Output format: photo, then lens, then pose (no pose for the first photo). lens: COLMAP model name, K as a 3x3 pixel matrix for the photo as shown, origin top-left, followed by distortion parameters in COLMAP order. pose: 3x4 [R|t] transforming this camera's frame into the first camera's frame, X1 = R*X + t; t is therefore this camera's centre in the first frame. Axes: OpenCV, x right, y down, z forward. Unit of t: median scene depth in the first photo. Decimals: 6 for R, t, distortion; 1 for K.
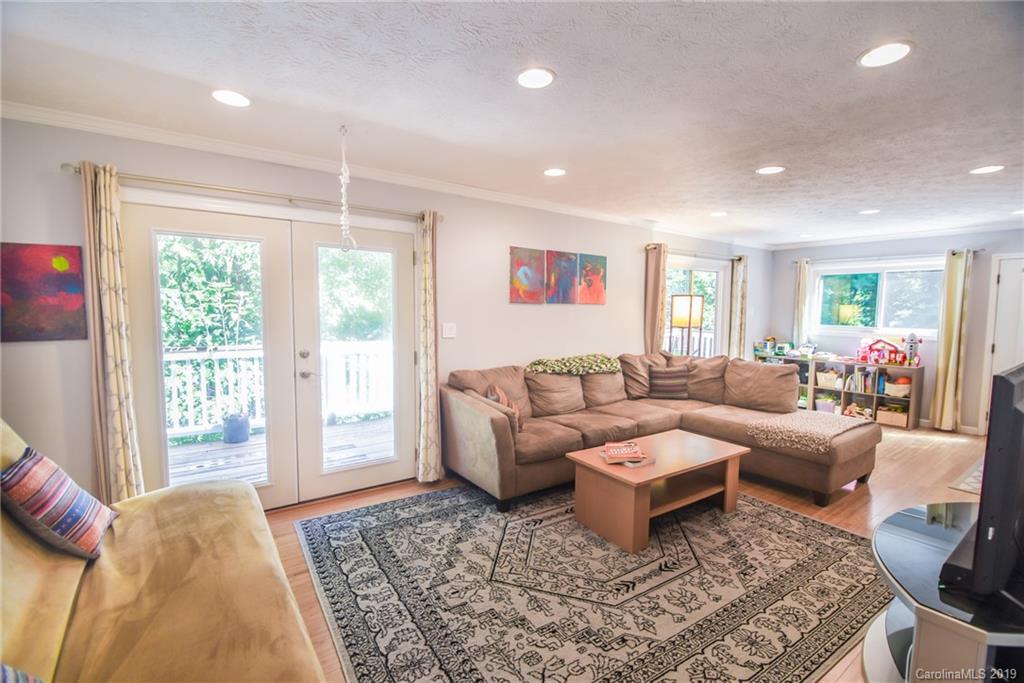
lens RADIAL K [[449.1, 0, 514.4], [0, 449.1, 343.7], [0, 0, 1]] dist [-0.007360, -0.003985]
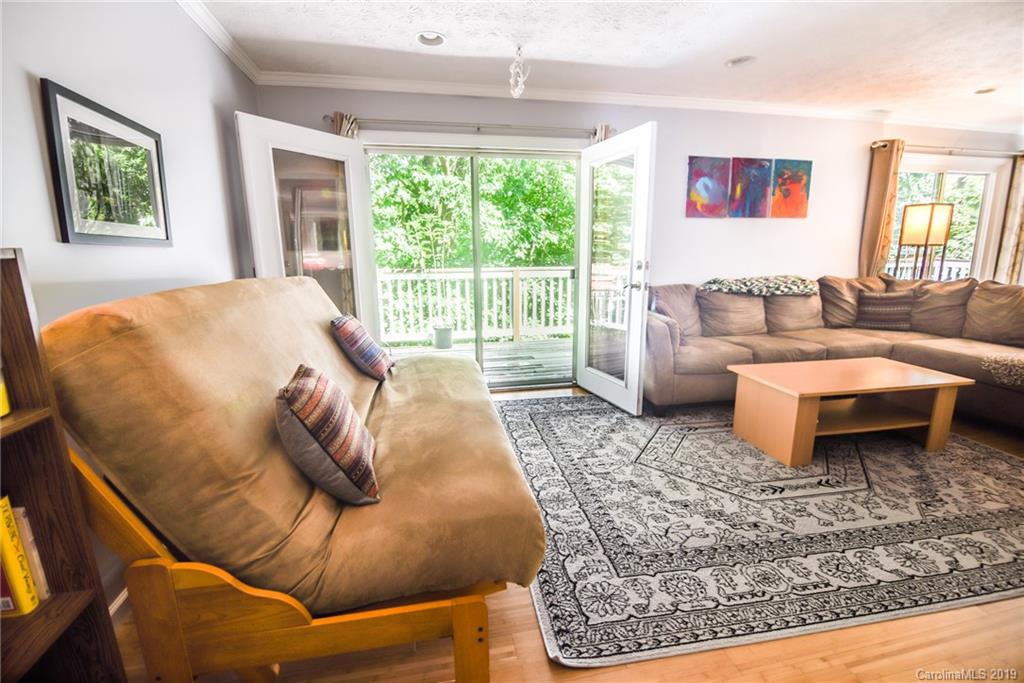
lens RADIAL K [[456.4, 0, 511.5], [0, 456.4, 343.9], [0, 0, 1]] dist [-0.011840, -0.005221]
pose [[0.914394, 0.064176, -0.399707, 0.073673], [-0.012634, 0.991397, 0.130275, 0.072018], [0.404629, -0.114073, 0.907338, -0.081744]]
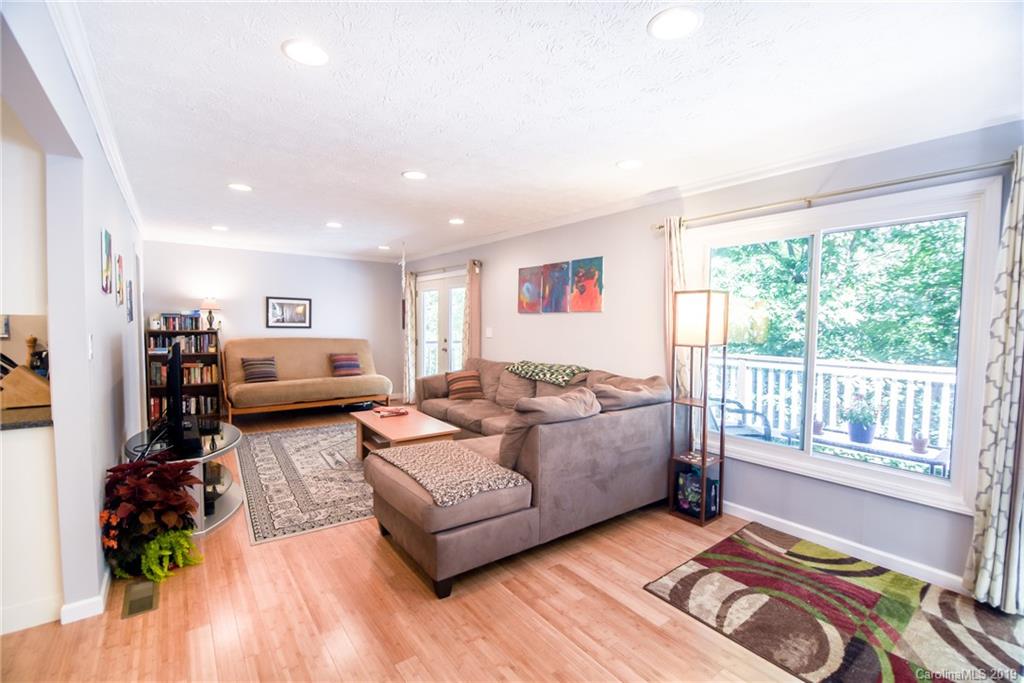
lens RADIAL K [[449.1, 0, 514.3], [0, 449.1, 344.0], [0, 0, 1]] dist [-0.007360, -0.003985]
pose [[0.022545, 0.043144, -0.998814, 1.650636], [-0.084651, 0.995563, 0.041093, -0.073066], [0.996156, 0.083625, 0.026097, 1.267052]]
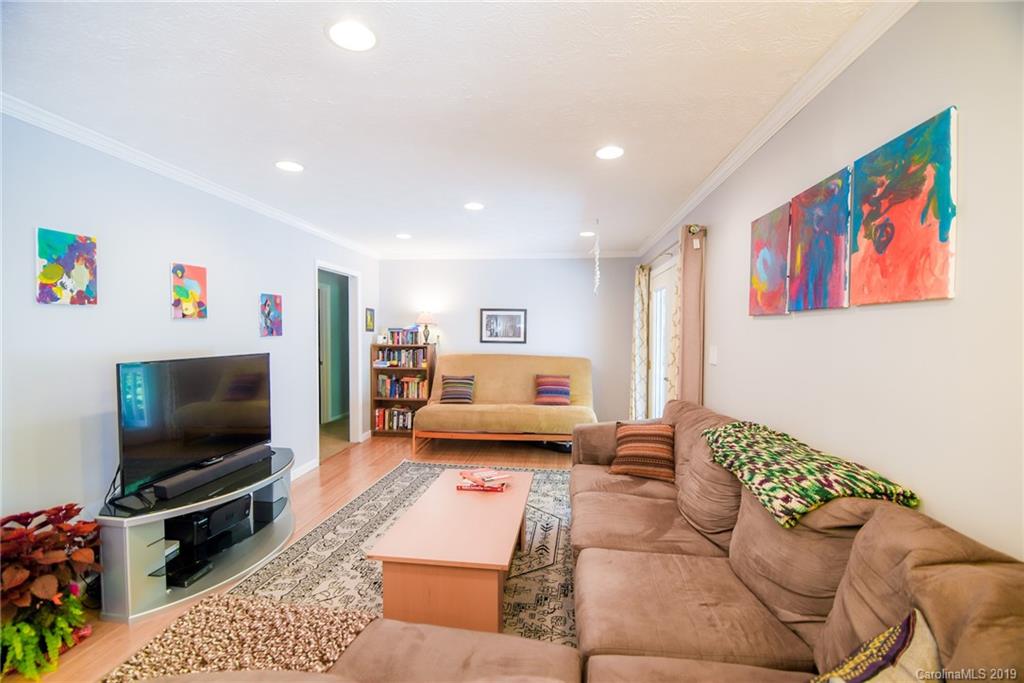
lens RADIAL K [[449.1, 0, 510.7], [0, 449.1, 342.3], [0, 0, 1]] dist [-0.007360, -0.003985]
pose [[-0.669751, 0.005536, -0.742565, 0.850092], [-0.064300, 0.995784, 0.065418, -0.099413], [0.739796, 0.091560, -0.666572, 1.532456]]
